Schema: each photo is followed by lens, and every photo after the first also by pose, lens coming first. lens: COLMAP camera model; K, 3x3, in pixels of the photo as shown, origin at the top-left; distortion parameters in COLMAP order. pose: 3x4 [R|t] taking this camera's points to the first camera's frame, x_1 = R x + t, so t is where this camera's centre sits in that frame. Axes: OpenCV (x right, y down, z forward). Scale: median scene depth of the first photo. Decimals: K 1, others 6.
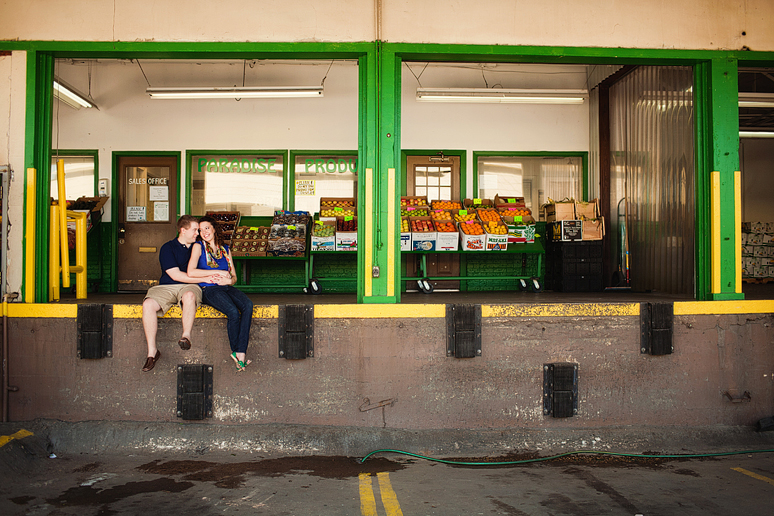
lens RADIAL K [[810.7, 0, 387.0], [0, 810.7, 258.0], [0, 0, 1]] dist [-0.011789, -0.006412]
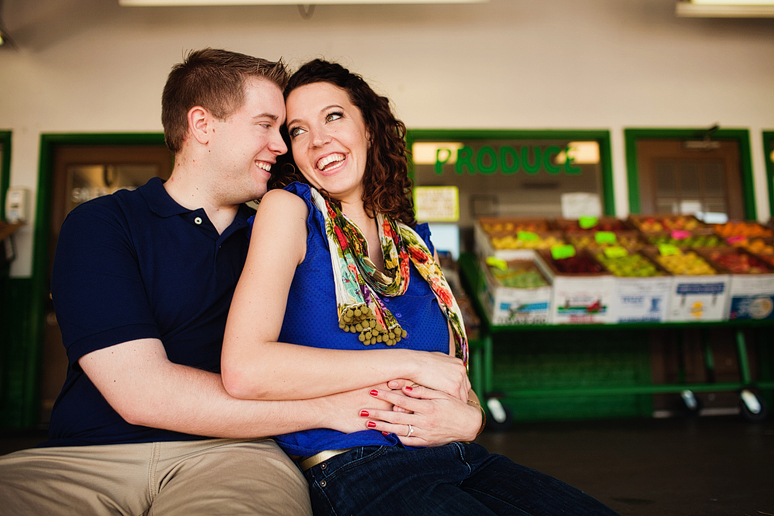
lens RADIAL K [[722.3, 0, 387.0], [0, 722.3, 258.0], [0, 0, 1]] dist [-0.009841, -0.001229]
pose [[0.999463, -0.015884, 0.028659, -0.214469], [0.020110, 0.987899, -0.153792, 0.018231], [-0.025870, 0.154286, 0.987687, 0.845747]]
